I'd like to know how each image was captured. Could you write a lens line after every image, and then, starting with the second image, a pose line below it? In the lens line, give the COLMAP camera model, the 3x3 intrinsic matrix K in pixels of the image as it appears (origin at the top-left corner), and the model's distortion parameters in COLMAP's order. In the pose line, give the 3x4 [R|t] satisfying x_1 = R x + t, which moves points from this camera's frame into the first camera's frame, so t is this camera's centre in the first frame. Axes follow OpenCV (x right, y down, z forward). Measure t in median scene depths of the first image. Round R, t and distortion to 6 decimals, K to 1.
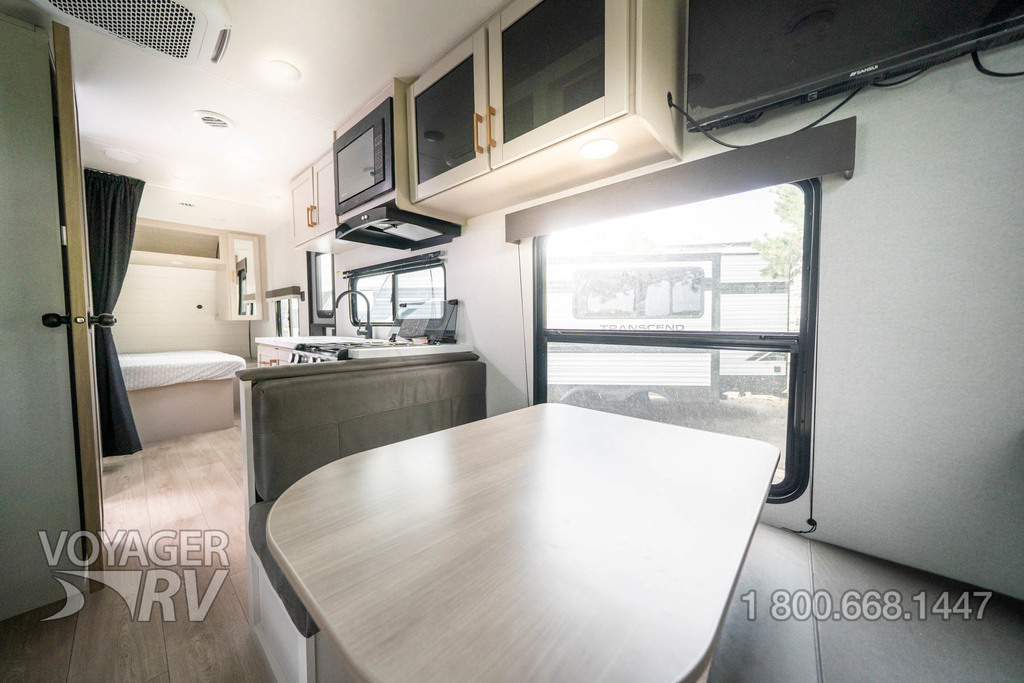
lens RADIAL K [[352.9, 0, 511.0], [0, 352.9, 343.6], [0, 0, 1]] dist [-0.004623, -0.000215]
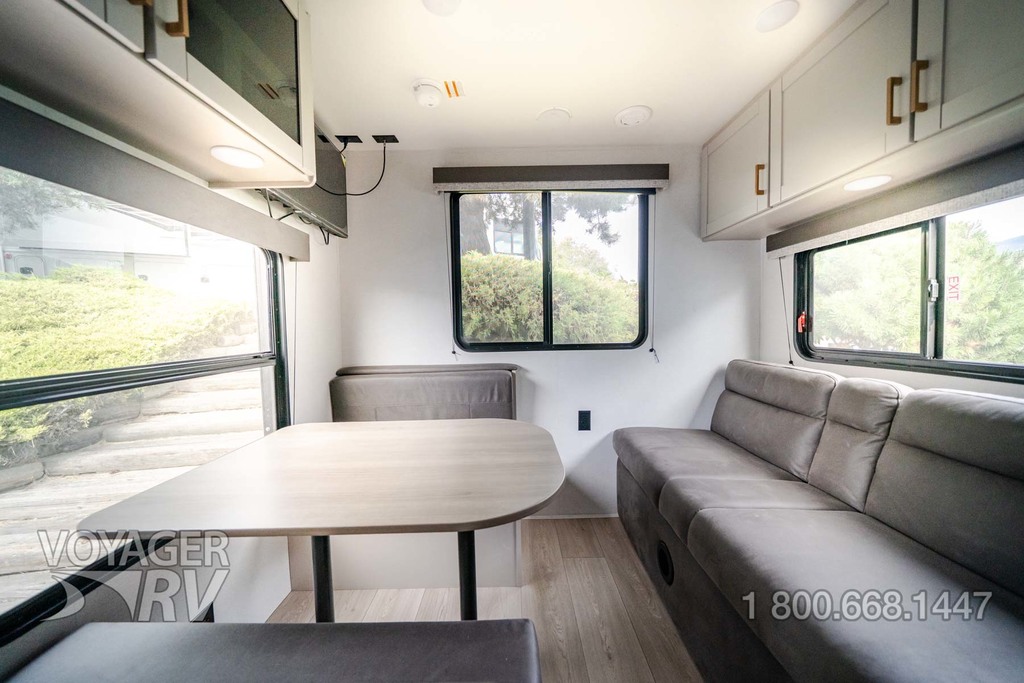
lens RADIAL K [[352.9, 0, 510.1], [0, 352.9, 341.5], [0, 0, 1]] dist [-0.004623, -0.000215]
pose [[-0.670591, -0.022452, 0.741487, -0.546672], [0.062715, 0.994248, 0.086825, -0.077612], [-0.739171, 0.104726, -0.665326, 0.704353]]
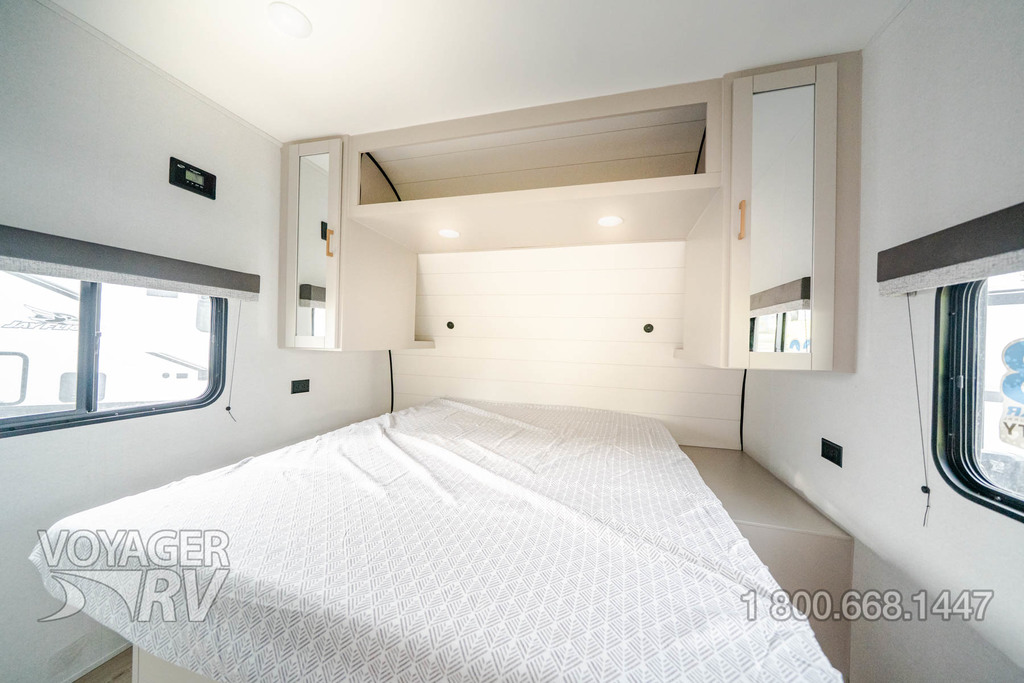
lens RADIAL K [[352.9, 0, 515.5], [0, 352.9, 343.3], [0, 0, 1]] dist [-0.004623, -0.000215]
pose [[0.452308, 0.016595, -0.891707, -1.438168], [-0.083309, 0.996241, -0.023717, -0.155001], [0.887962, 0.085015, 0.451990, 1.664469]]
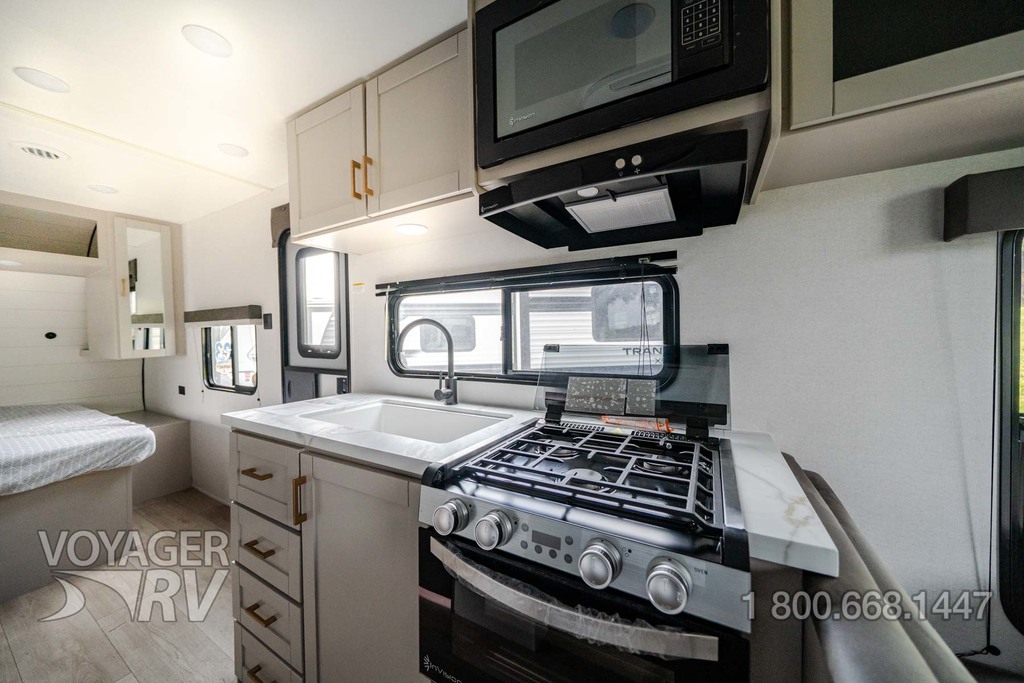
lens RADIAL K [[352.9, 0, 510.9], [0, 352.9, 340.6], [0, 0, 1]] dist [-0.004623, -0.000215]
pose [[0.975469, -0.017295, 0.219457, -0.629593], [0.027001, 0.998782, -0.041303, -0.128698], [-0.218475, 0.046215, 0.974747, 0.614681]]
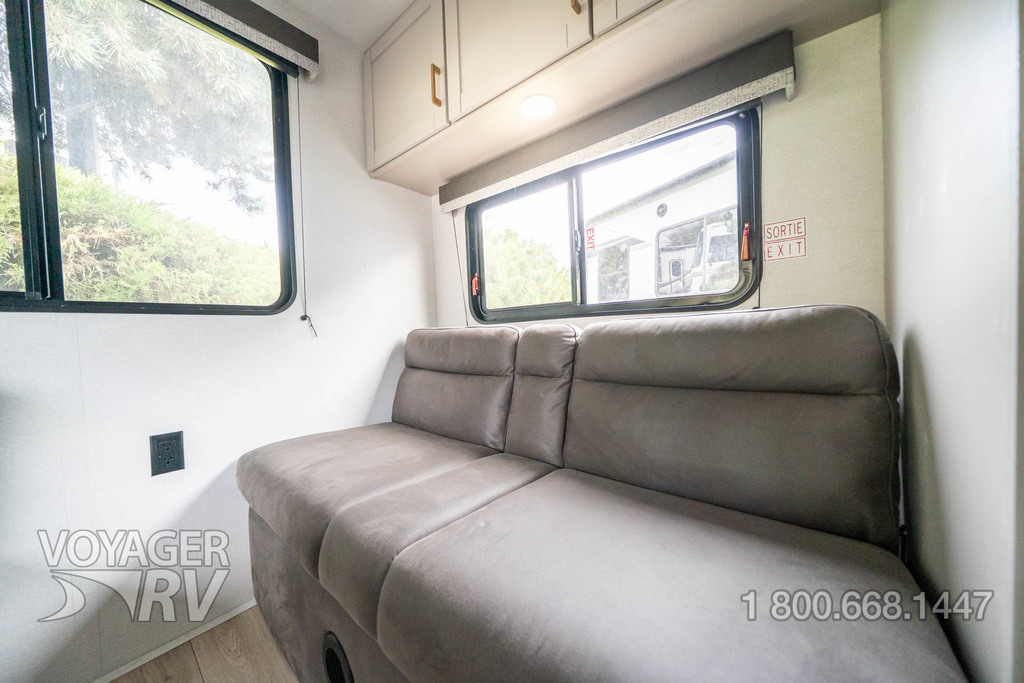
lens RADIAL K [[352.9, 0, 513.6], [0, 352.9, 342.0], [0, 0, 1]] dist [-0.004623, -0.000215]
pose [[-0.998362, 0.033507, -0.046376, -0.411546], [0.029147, 0.995362, 0.091681, 0.077510], [0.049233, 0.090179, -0.994708, 0.370289]]
